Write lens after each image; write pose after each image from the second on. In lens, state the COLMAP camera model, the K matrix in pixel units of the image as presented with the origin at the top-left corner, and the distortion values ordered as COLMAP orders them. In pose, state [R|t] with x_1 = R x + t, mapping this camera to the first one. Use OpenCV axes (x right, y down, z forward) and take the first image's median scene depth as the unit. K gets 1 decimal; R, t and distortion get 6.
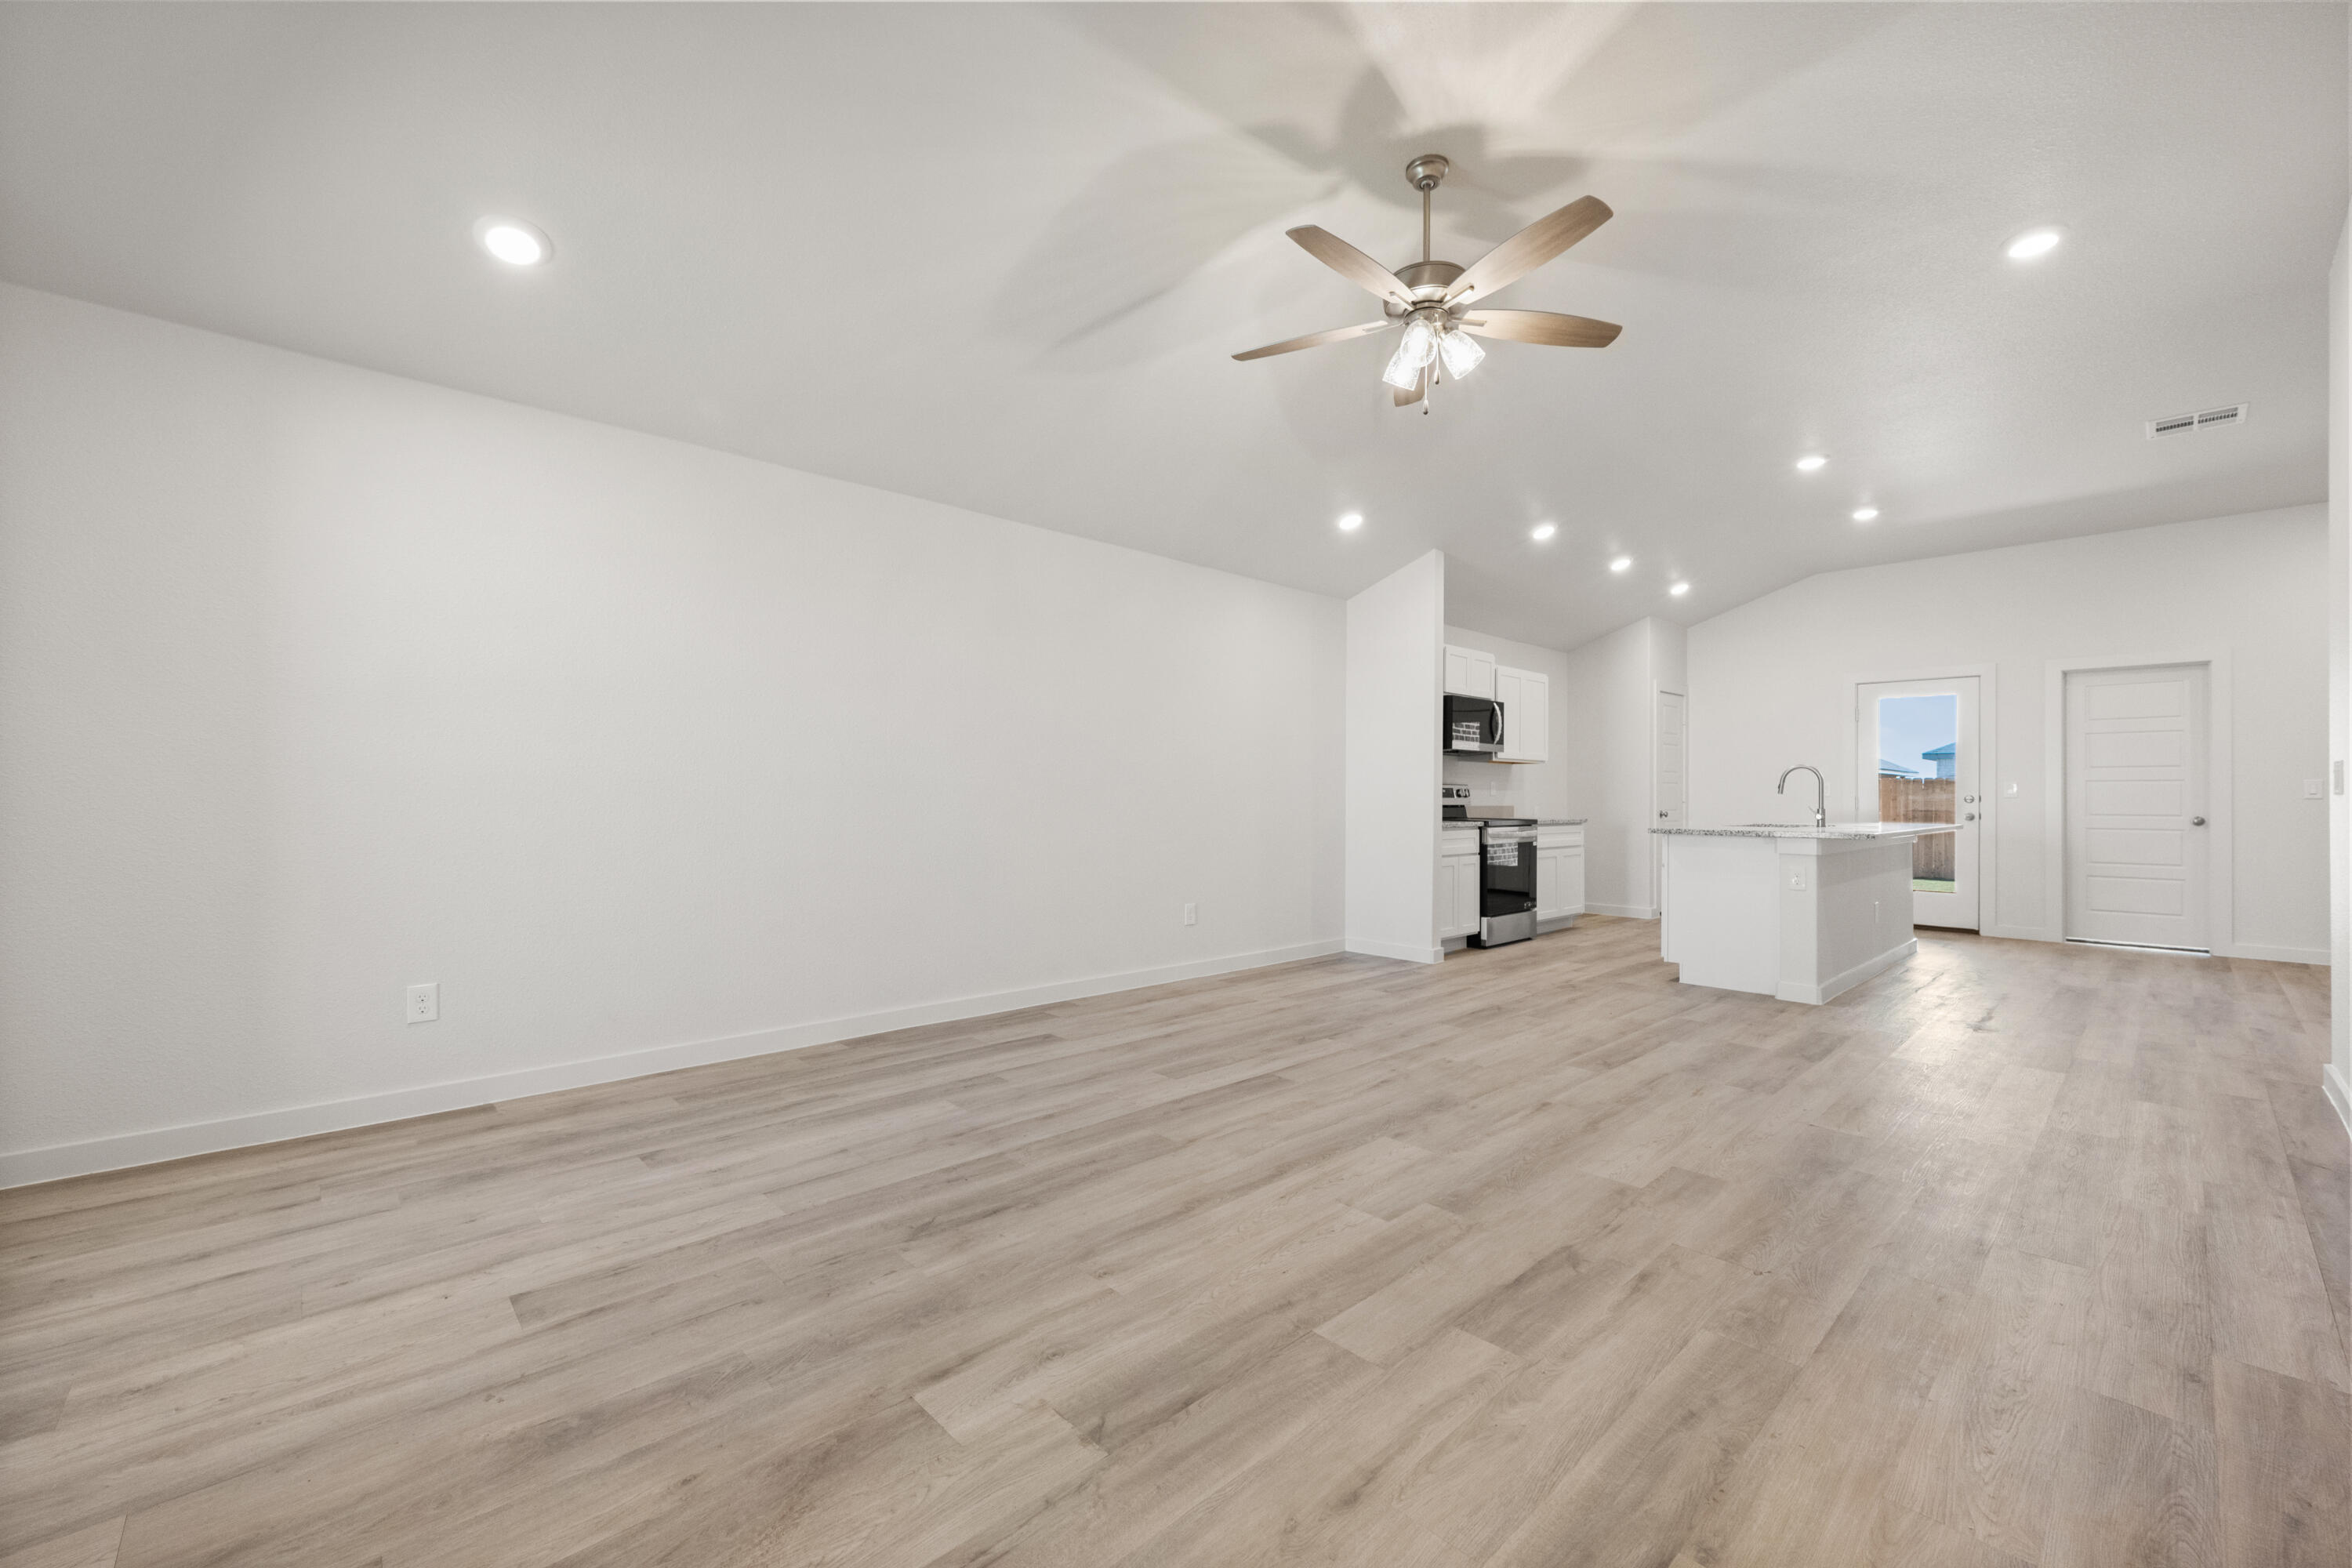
lens RADIAL K [[950.7, 0, 1176.1], [0, 950.7, 789.6], [0, 0, 1]] dist [-0.001371, -0.000193]
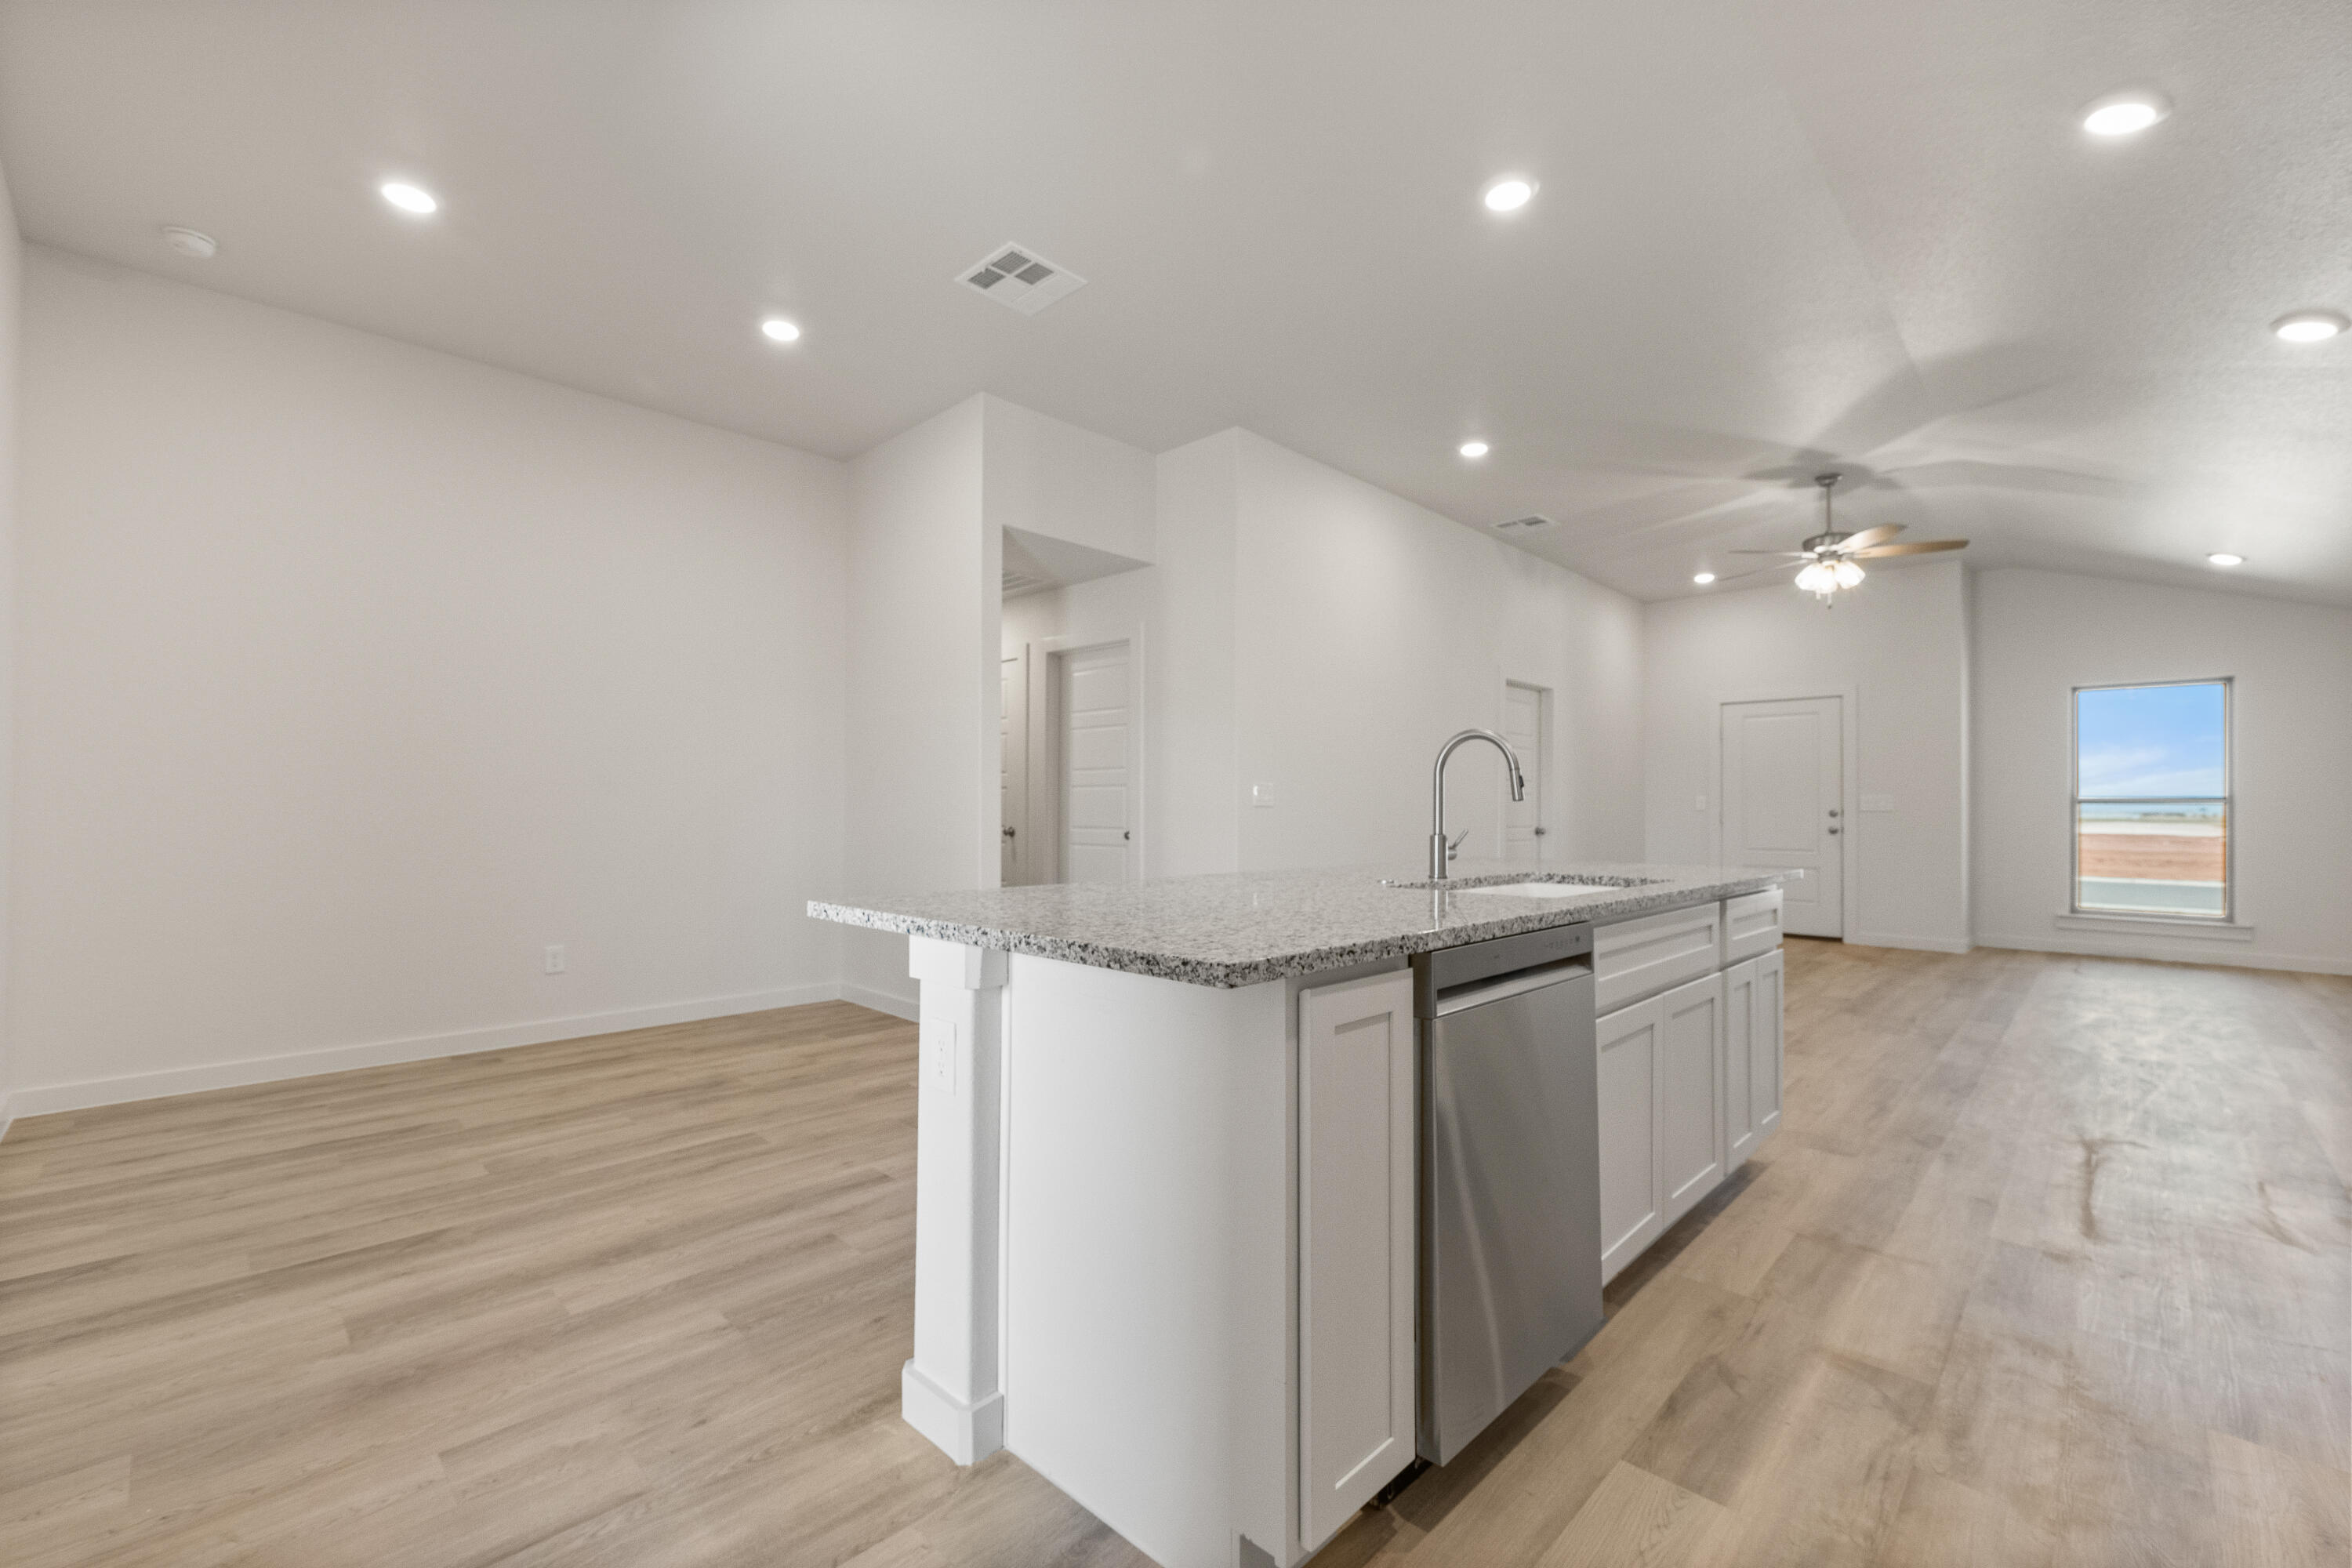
lens RADIAL K [[989.1, 0, 1179.4], [0, 989.1, 792.2], [0, 0, 1]] dist [-0.002127, 0.000266]
pose [[-0.998699, -0.010885, -0.049814, 1.591897], [-0.009678, 0.999655, -0.024409, 0.024426], [0.050062, -0.023896, -0.998460, 2.800073]]
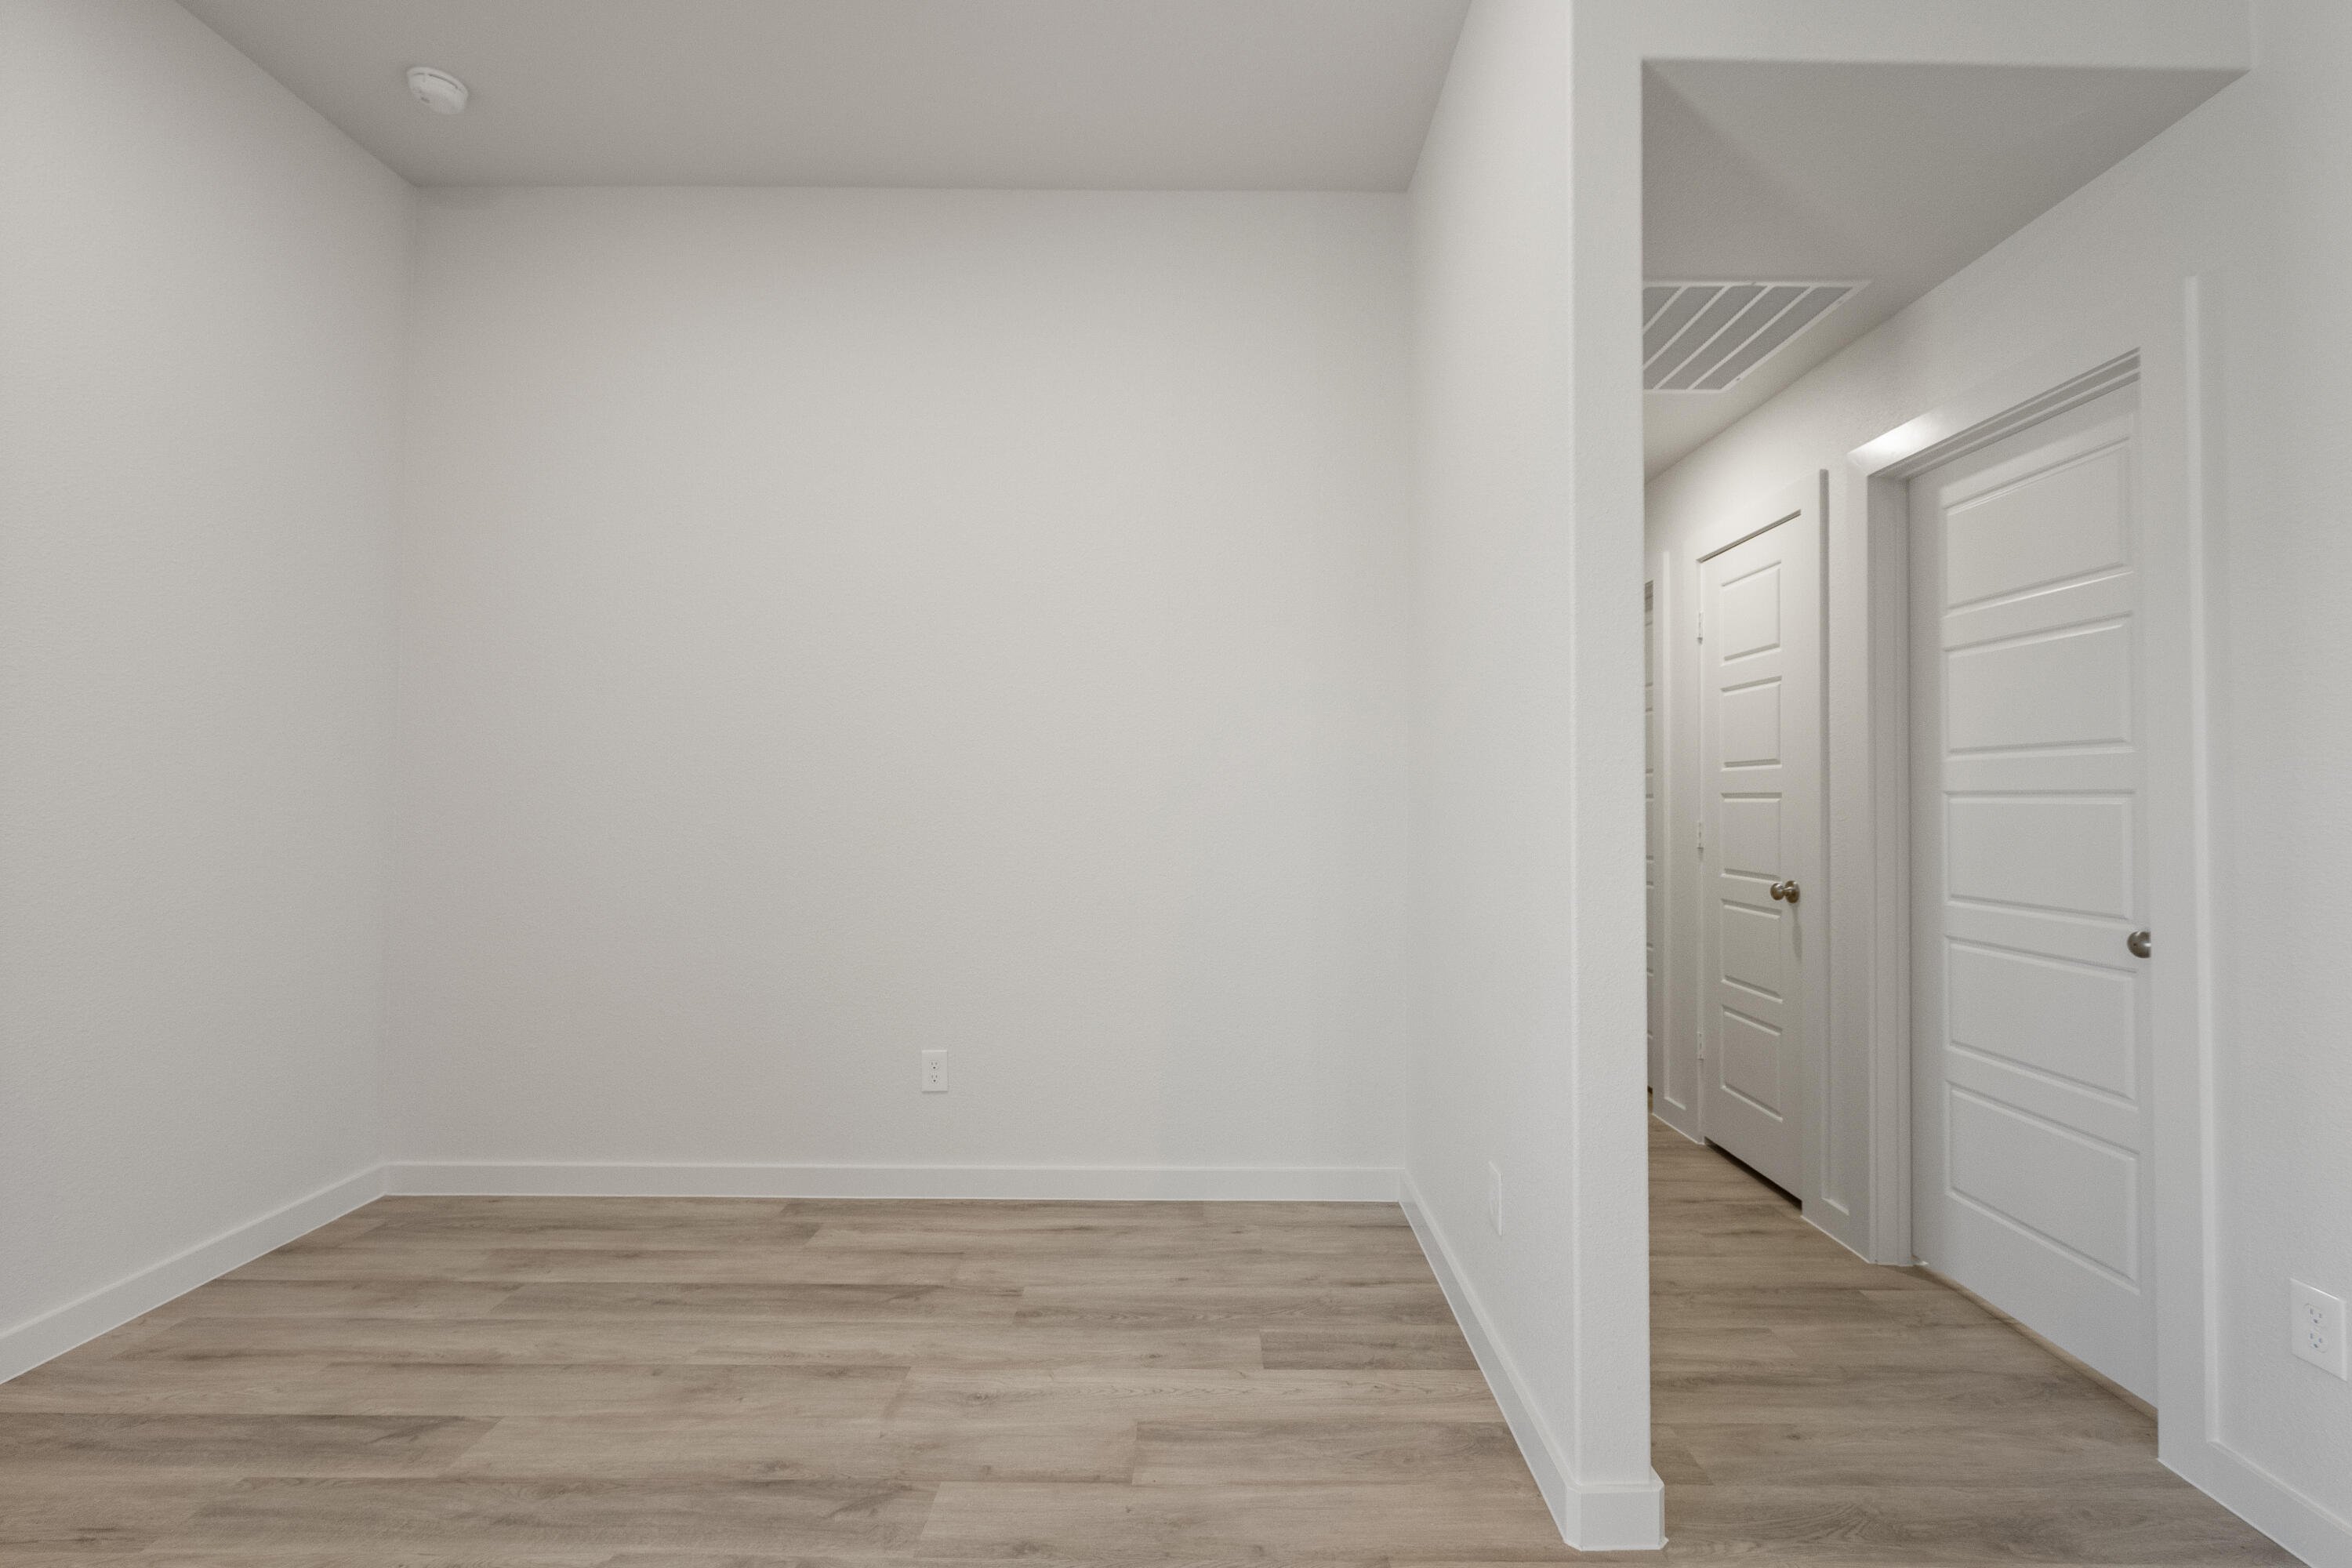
lens RADIAL K [[989.1, 0, 1214.2], [0, 989.1, 773.1], [0, 0, 1]] dist [-0.002127, 0.000266]
pose [[-0.727573, -0.000131, 0.686030, 1.593114], [-0.014006, 0.999794, -0.014664, -0.029982], [-0.685887, -0.020278, -0.727426, 1.803003]]
